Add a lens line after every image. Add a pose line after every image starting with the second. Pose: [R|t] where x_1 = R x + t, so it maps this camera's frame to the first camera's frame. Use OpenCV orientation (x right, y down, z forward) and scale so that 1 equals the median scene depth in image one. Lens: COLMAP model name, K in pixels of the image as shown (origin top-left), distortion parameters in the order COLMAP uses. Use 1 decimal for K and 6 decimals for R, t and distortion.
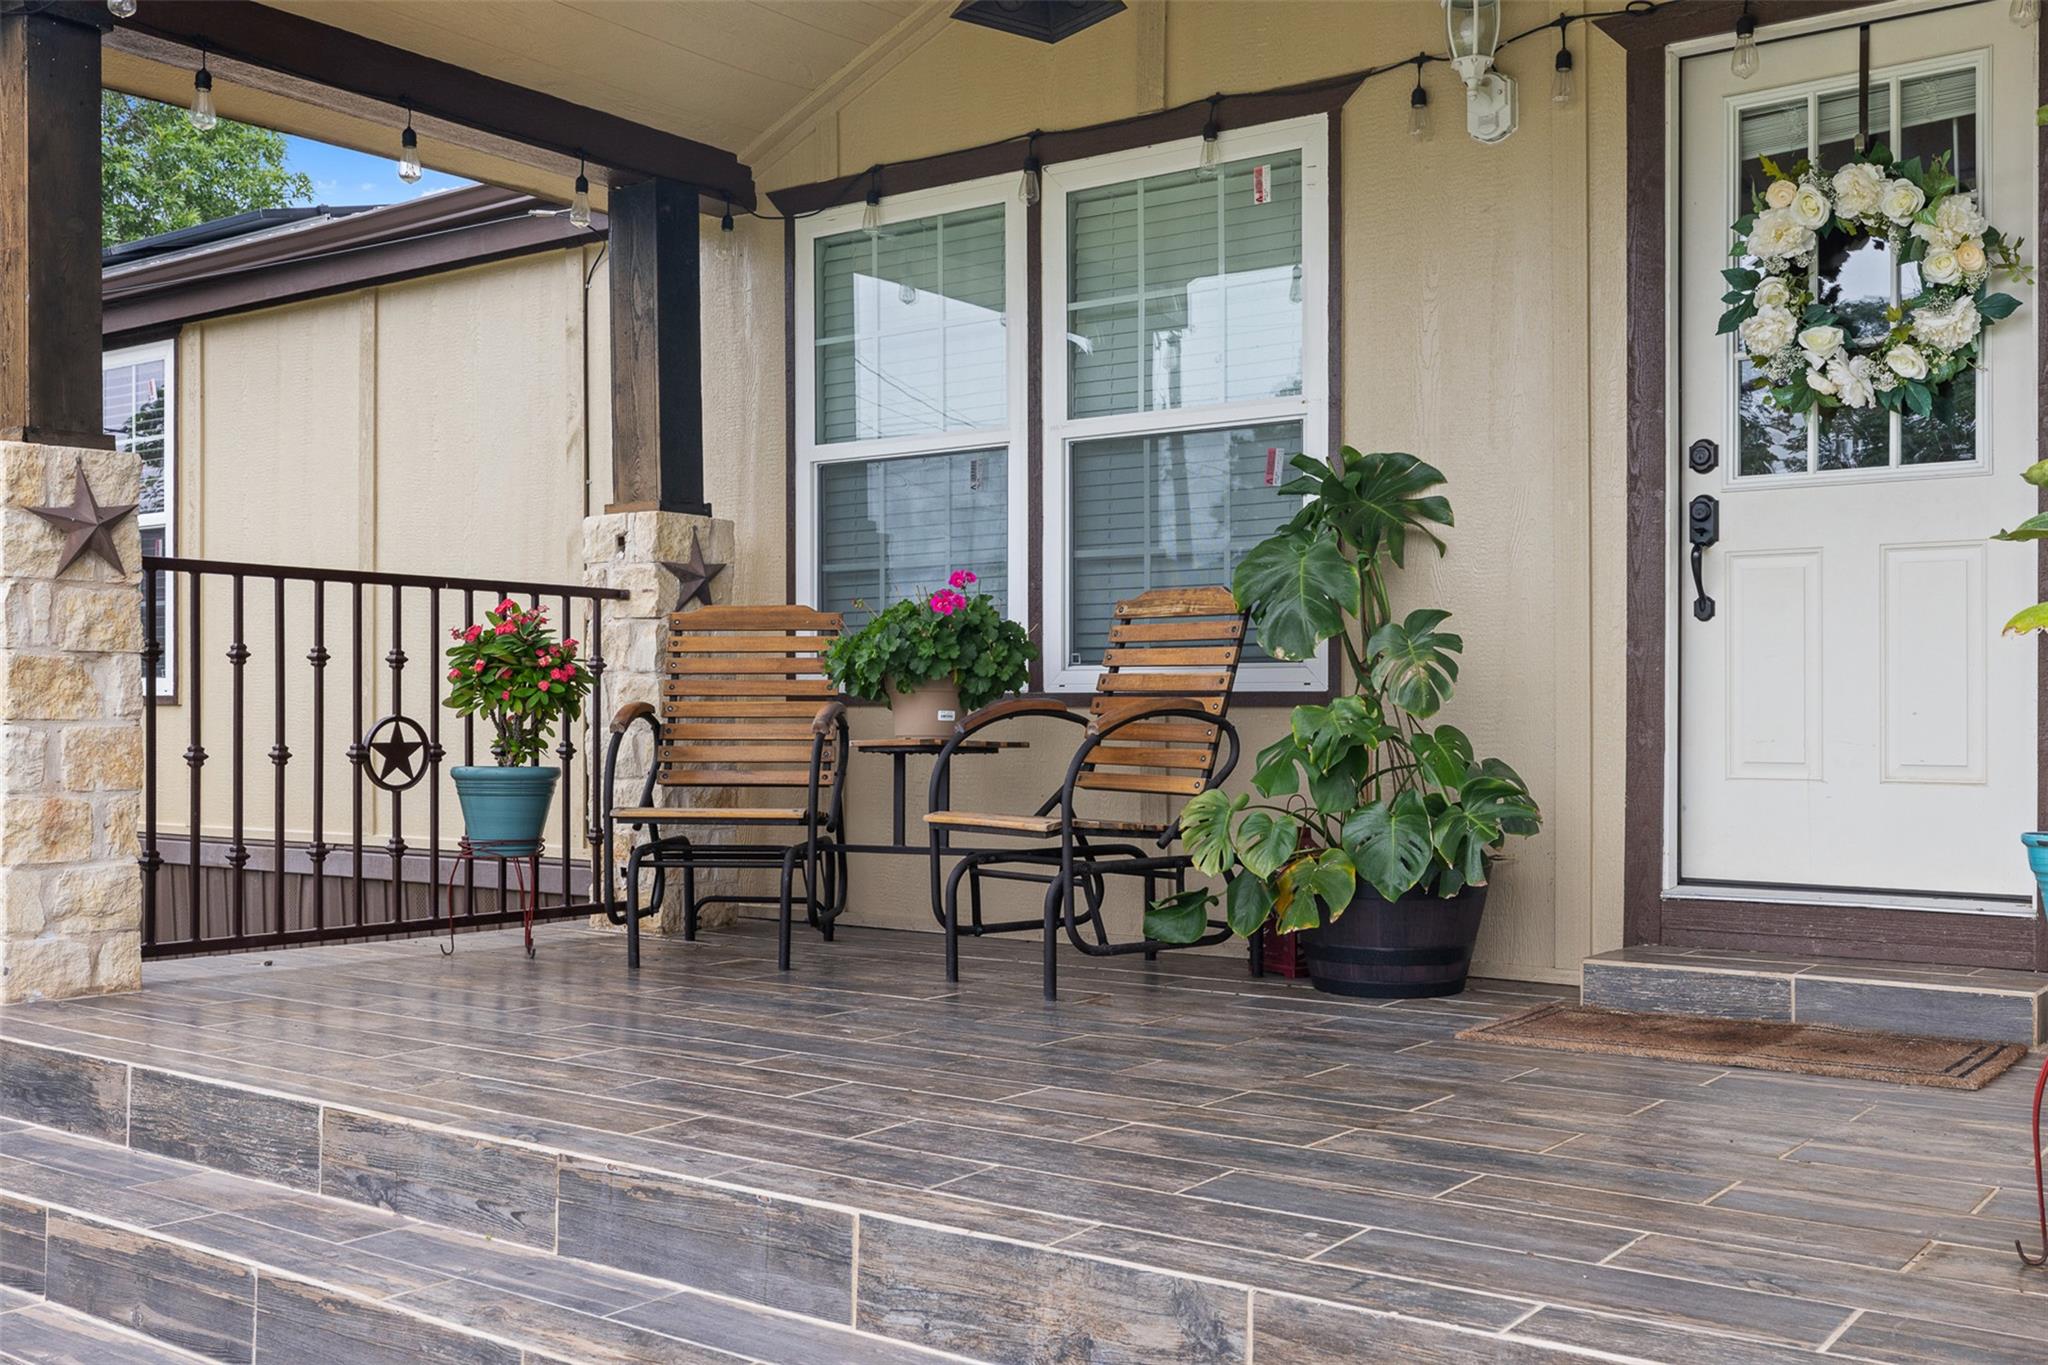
lens RADIAL K [[2010.3, 0, 1024.0], [0, 2010.3, 682.5], [0, 0, 1]] dist [-0.003999, -0.014354]
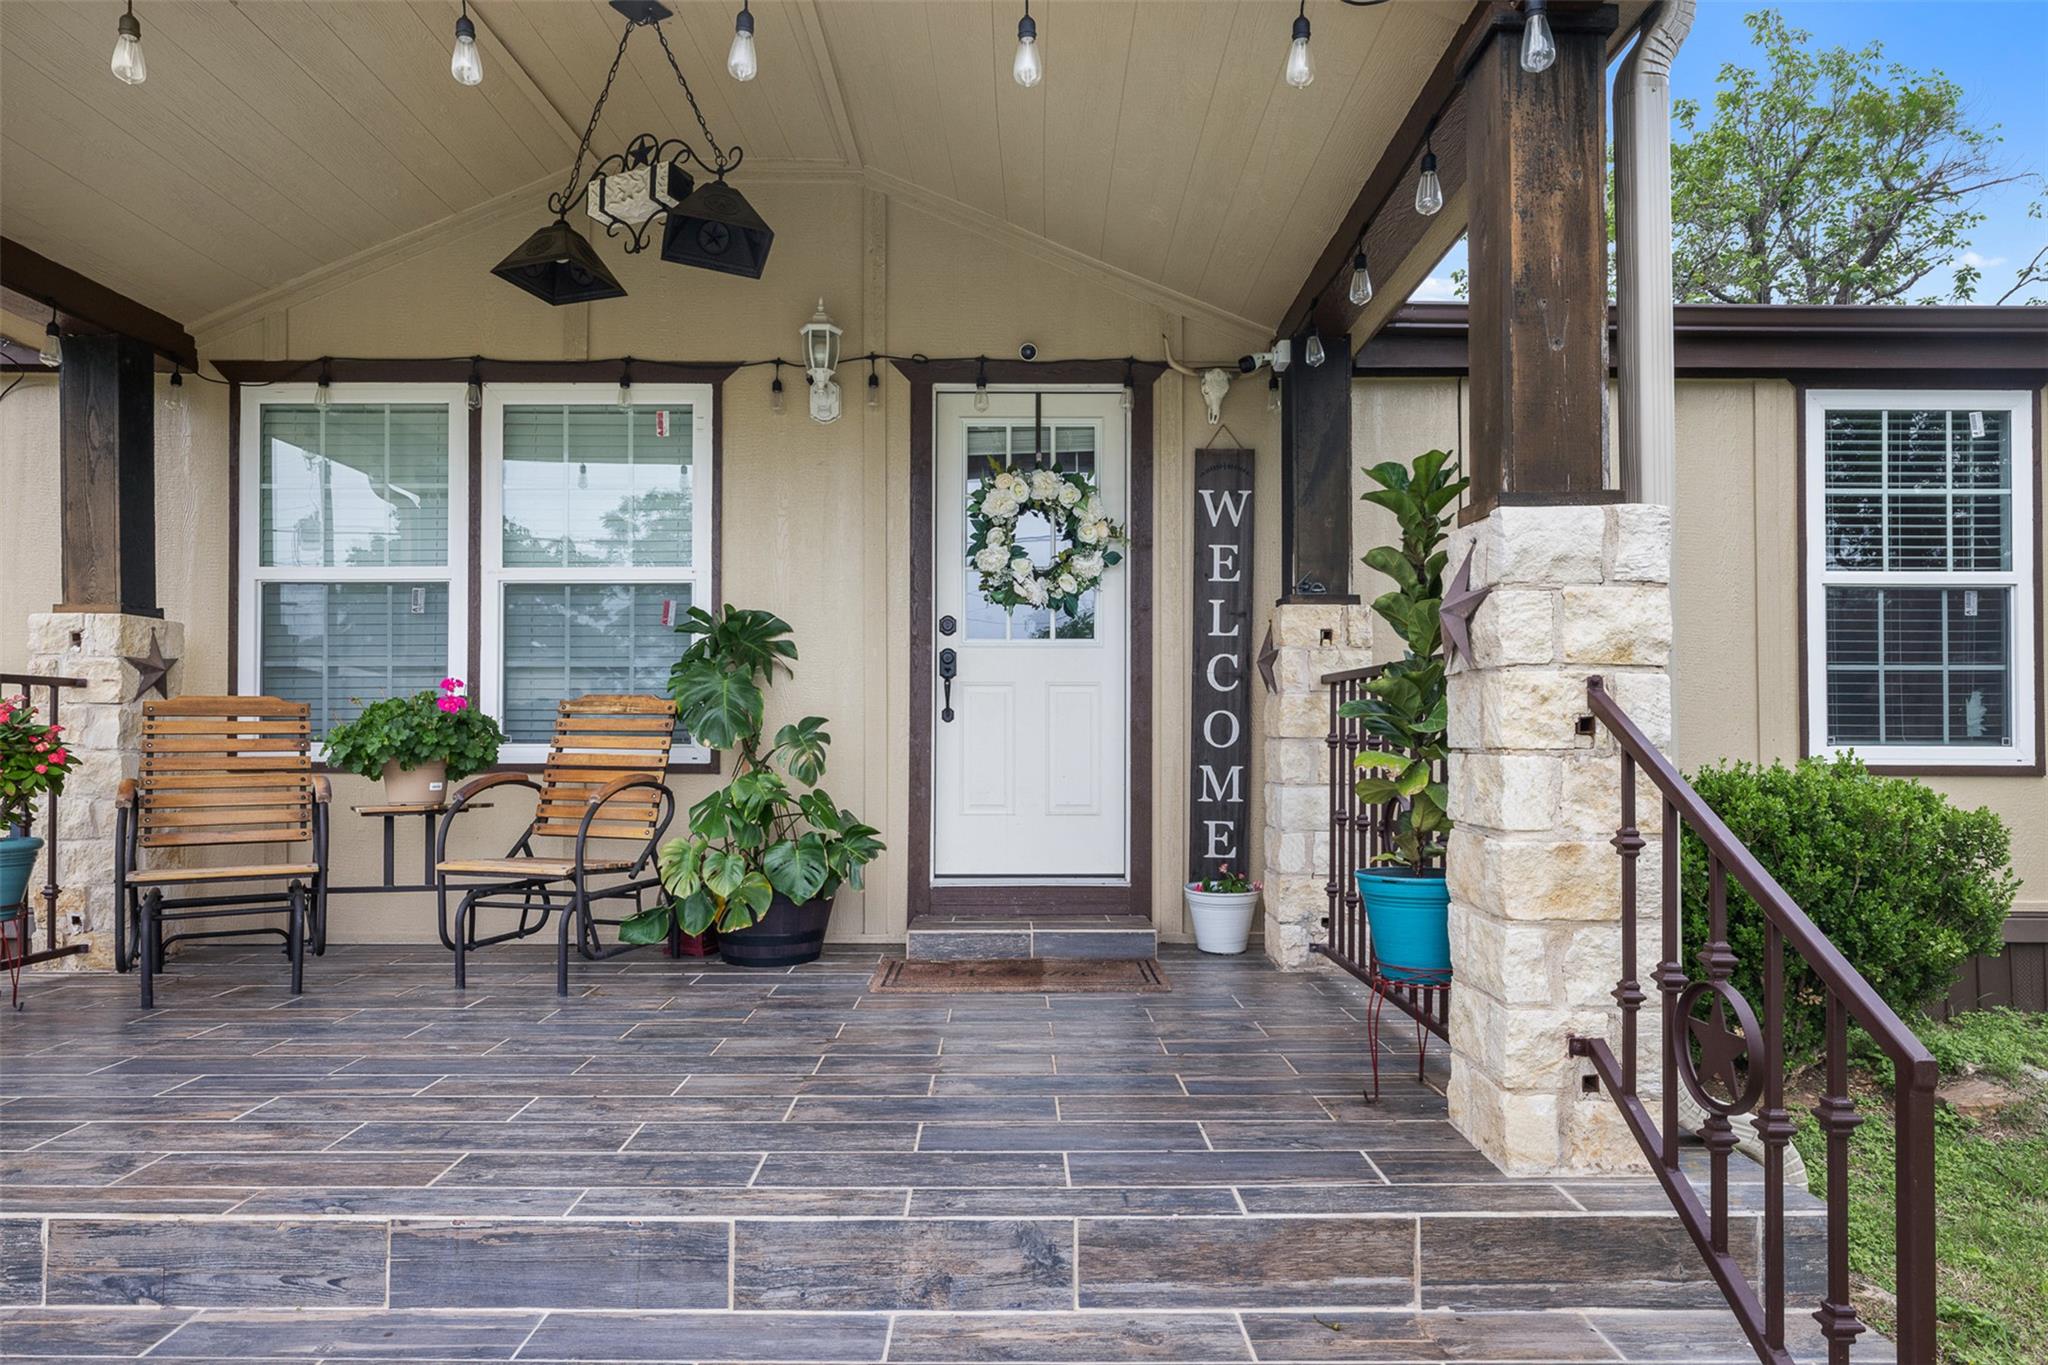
lens RADIAL K [[1199.6, 0, 1019.4], [0, 1199.6, 700.2], [0, 0, 1]] dist [-0.005075, 0.000929]
pose [[0.802459, 0.014423, 0.596533, -0.217253], [-0.007769, 0.999876, -0.013725, -0.035086], [-0.596657, 0.006379, 0.802471, 0.140454]]
